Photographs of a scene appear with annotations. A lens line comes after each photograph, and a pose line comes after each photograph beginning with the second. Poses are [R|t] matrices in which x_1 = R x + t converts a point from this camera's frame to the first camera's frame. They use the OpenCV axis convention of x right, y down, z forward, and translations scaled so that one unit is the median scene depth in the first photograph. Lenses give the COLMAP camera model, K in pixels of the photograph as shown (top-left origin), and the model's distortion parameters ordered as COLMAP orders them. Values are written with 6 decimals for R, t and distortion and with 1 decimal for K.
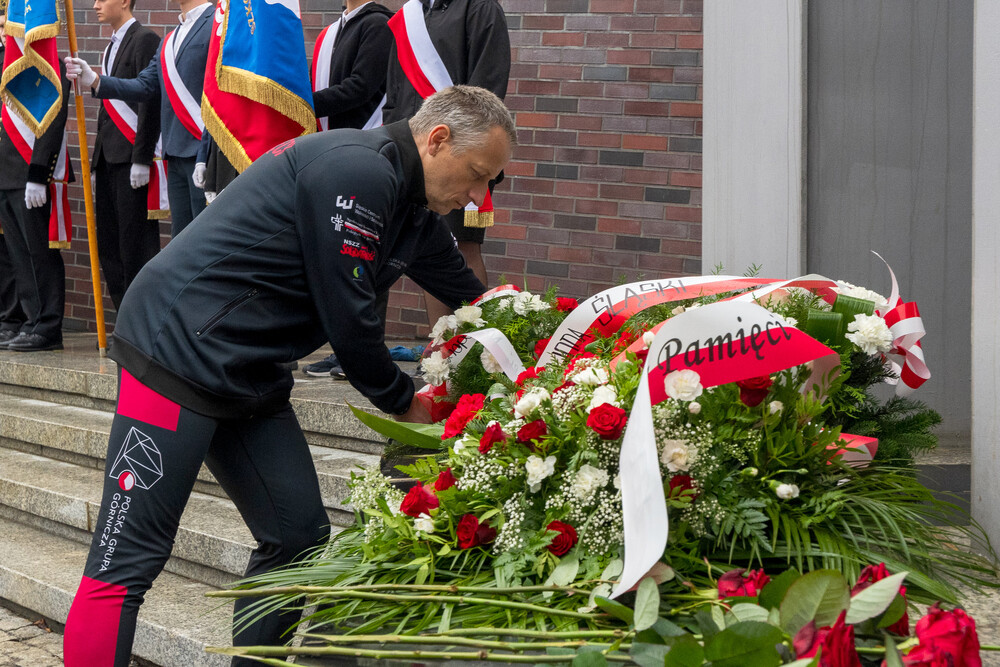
lens RADIAL K [[1522.8, 0, 510.6], [0, 1522.8, 289.1], [0, 0, 1]] dist [0.065461, 0.000000]
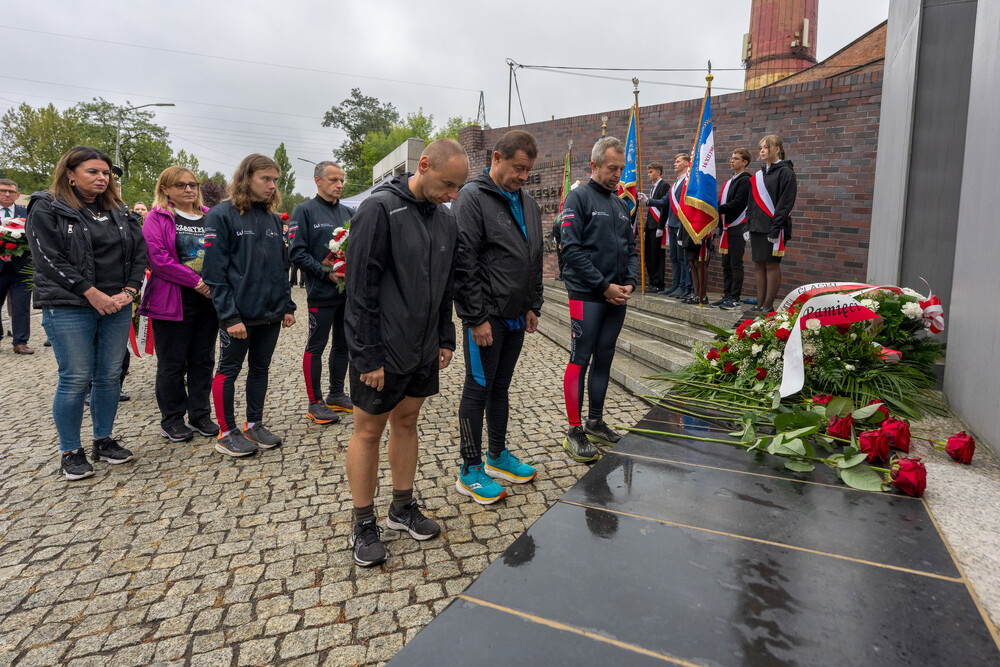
lens RADIAL K [[541.2, 0, 556.6], [0, 541.2, 289.2], [0, 0, 1]] dist [-0.001903, 0.000824]
pose [[0.901906, 0.067170, -0.426677, 0.079667], [-0.052584, 0.997562, 0.045890, -0.014058], [0.428719, -0.018953, 0.903239, -0.046106]]
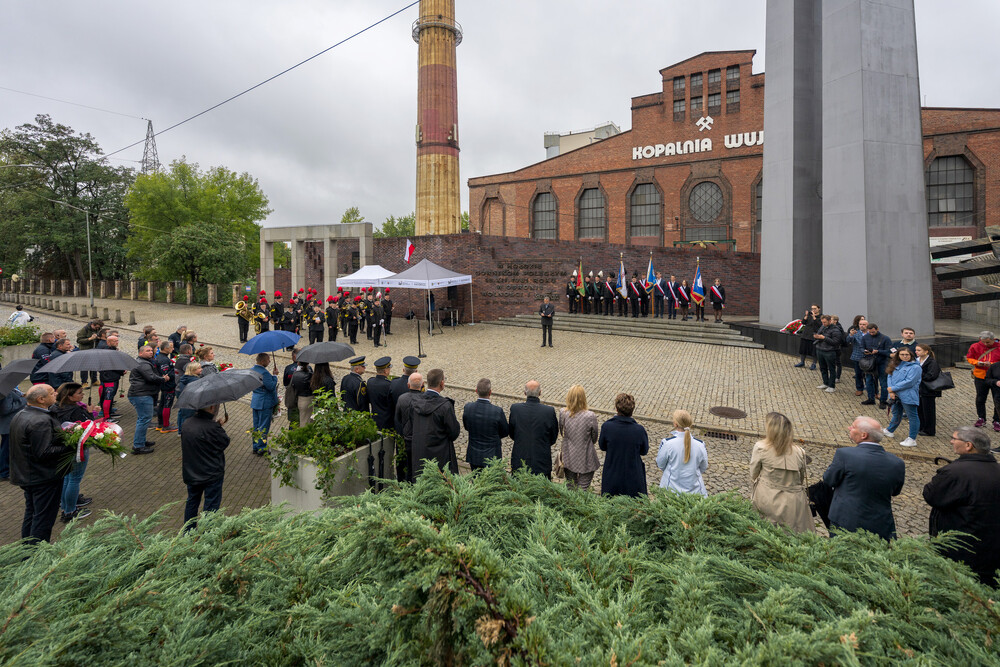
lens RADIAL K [[423.8, 0, 493.9], [0, 423.8, 270.9], [0, 0, 1]] dist [-0.003919, 0.000355]
pose [[0.971964, -0.007700, 0.235002, -5.061436], [0.008452, 0.999962, -0.002190, -0.682078], [-0.234976, 0.004115, 0.971992, -3.461044]]
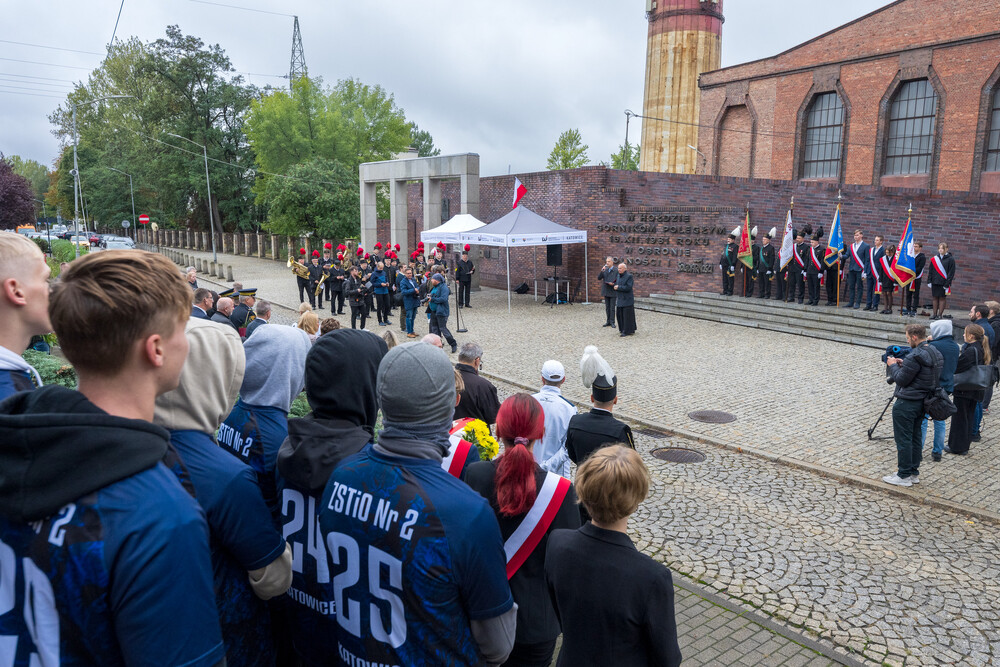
lens RADIAL K [[714.8, 0, 514.9], [0, 714.8, 338.8], [0, 0, 1]] dist [-0.001785, -0.004703]
pose [[0.981326, 0.047476, -0.186403, -2.623231], [-0.021239, 0.989880, 0.140306, -0.510044], [0.191178, -0.133727, 0.972403, -4.822701]]
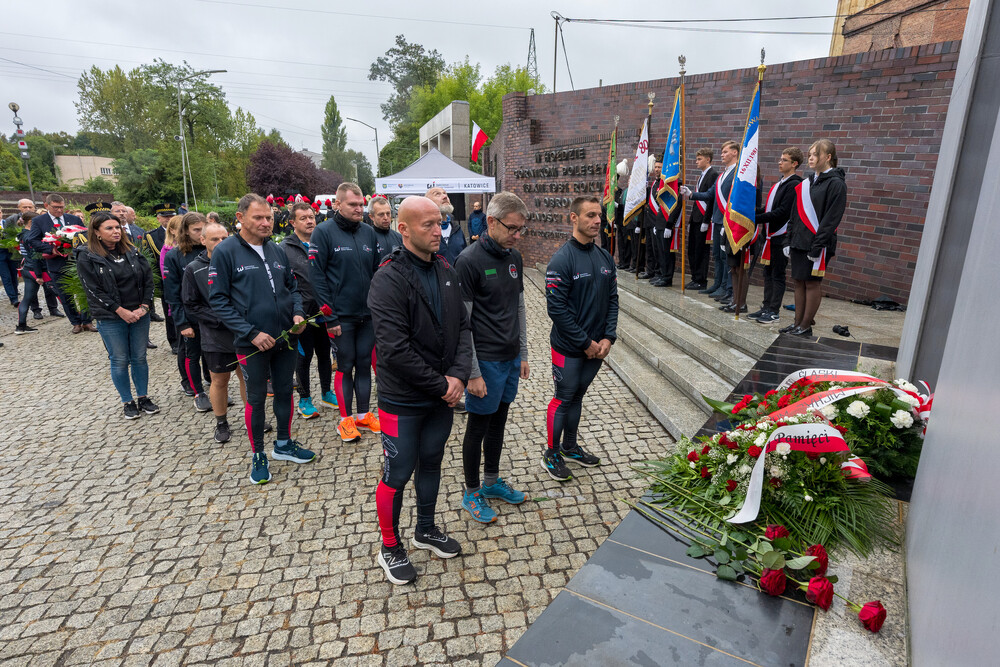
lens RADIAL K [[548.9, 0, 532.3], [0, 548.9, 347.5], [0, 0, 1]] dist [-0.003649, 0.002406]
pose [[0.833296, 0.164609, -0.527752, 0.172578], [-0.042663, 0.970943, 0.235479, -0.254531], [0.551179, -0.173708, 0.816105, -0.051732]]
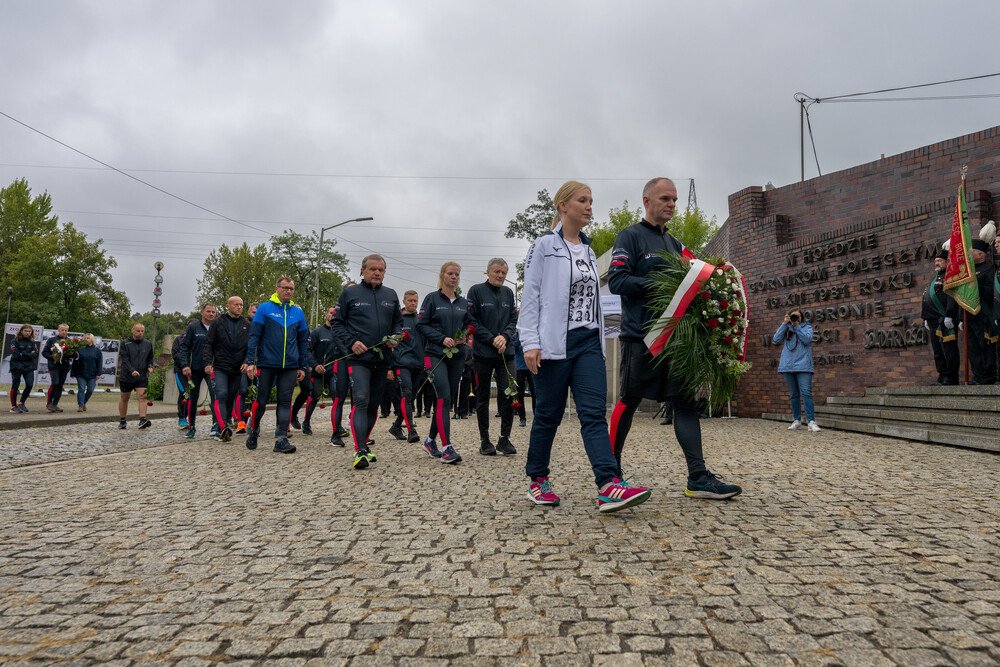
lens RADIAL K [[714.8, 0, 514.6], [0, 714.8, 312.9], [0, 0, 1]] dist [-0.001785, -0.004703]
pose [[0.685326, -0.051686, -0.726400, -0.581762], [-0.046840, 0.992284, -0.114797, 0.267052], [0.726728, 0.112698, 0.677617, -0.194669]]
